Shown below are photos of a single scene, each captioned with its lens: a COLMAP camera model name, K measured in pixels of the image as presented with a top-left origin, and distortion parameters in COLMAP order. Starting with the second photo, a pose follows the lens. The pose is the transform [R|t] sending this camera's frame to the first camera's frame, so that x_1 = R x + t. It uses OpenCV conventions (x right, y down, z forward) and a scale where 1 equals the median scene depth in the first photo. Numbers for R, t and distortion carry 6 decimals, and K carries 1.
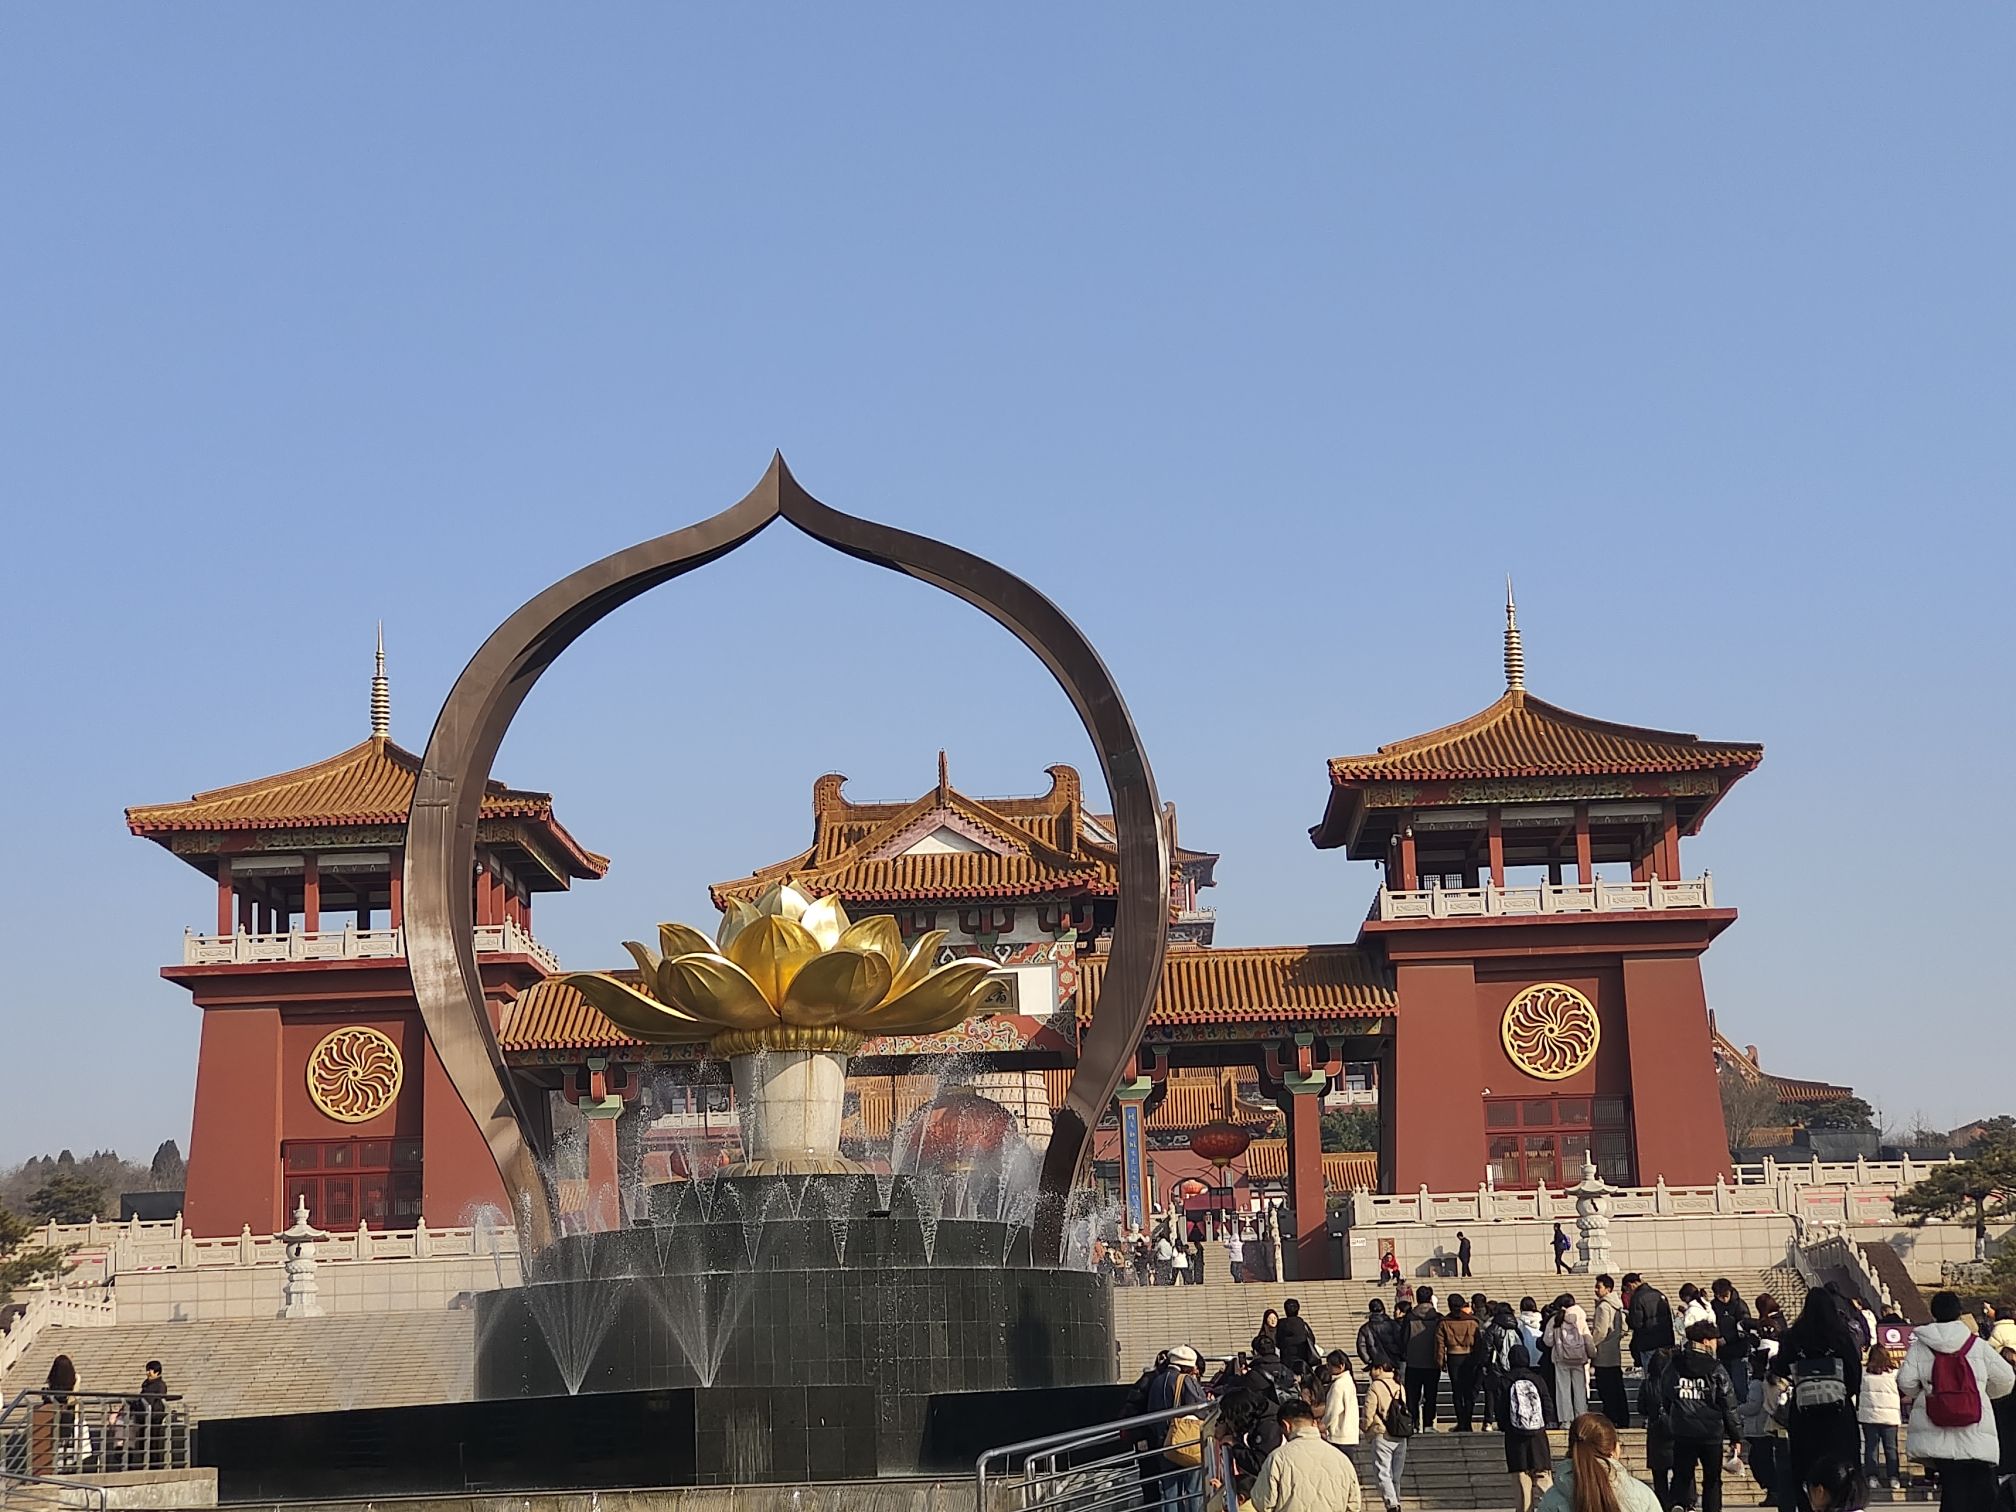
lens RADIAL K [[3828.3, 0, 1008.0], [0, 3828.3, 756.0], [0, 0, 1]] dist [0.037527, 0.265194]
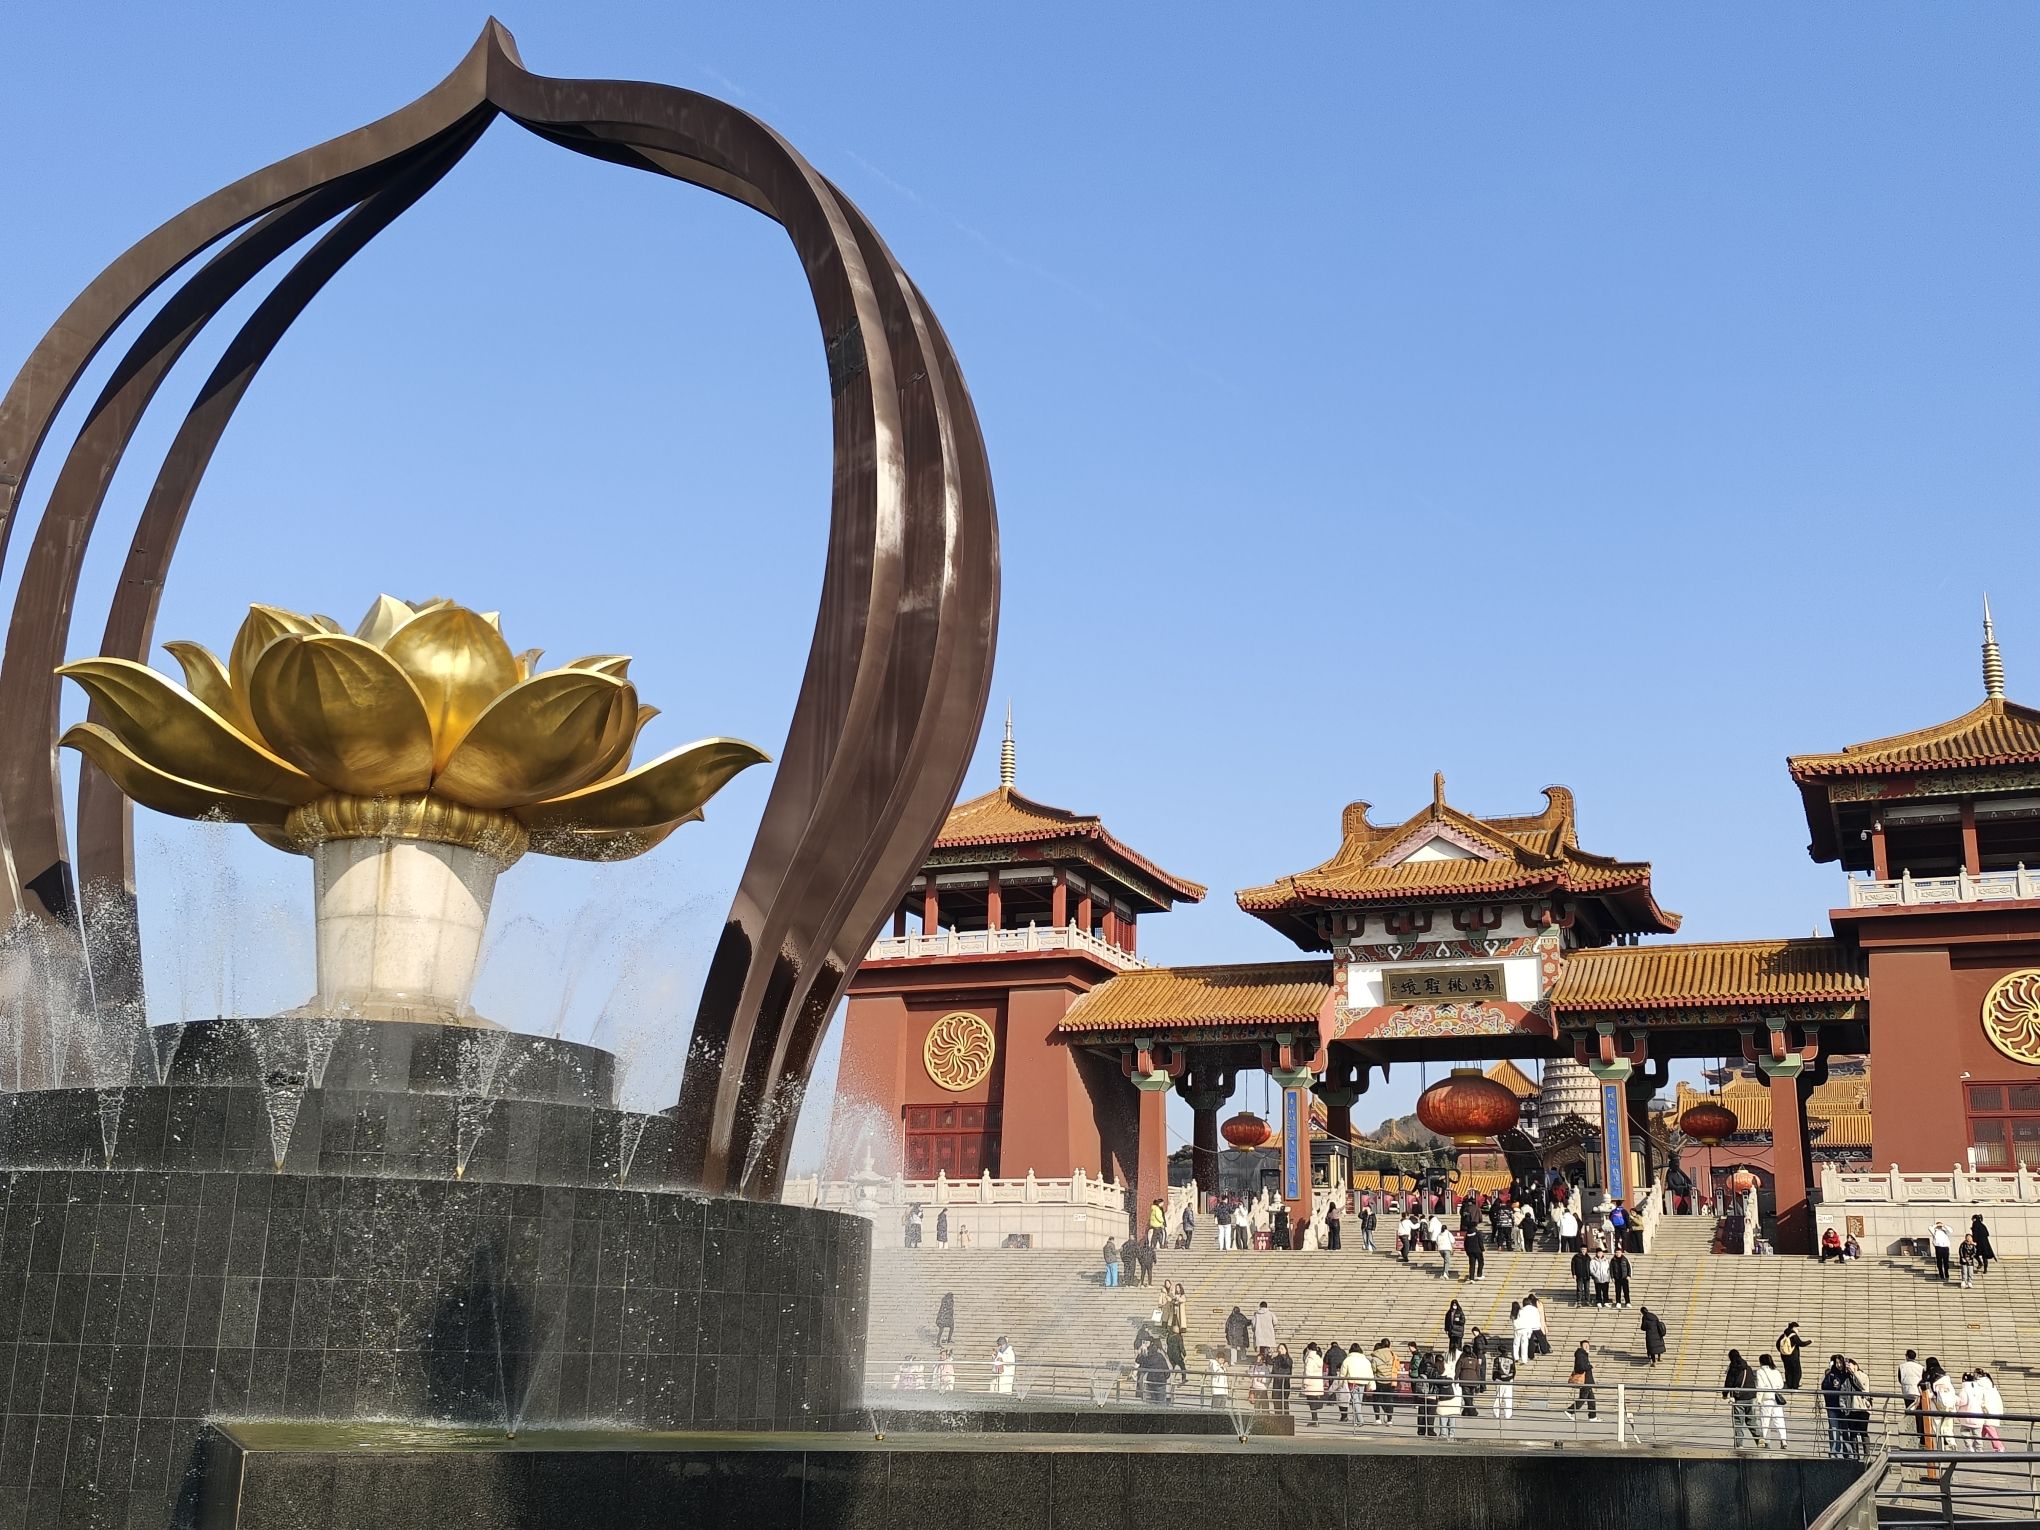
lens RADIAL K [[2165.5, 0, 1022.5], [0, 2165.5, 776.8], [0, 0, 1]] dist [0.148474, -0.277619]
pose [[0.941069, -0.036903, -0.336195, 0.087049], [0.012184, 0.997083, -0.075342, 0.048733], [0.337995, 0.066806, 0.938774, 0.352748]]
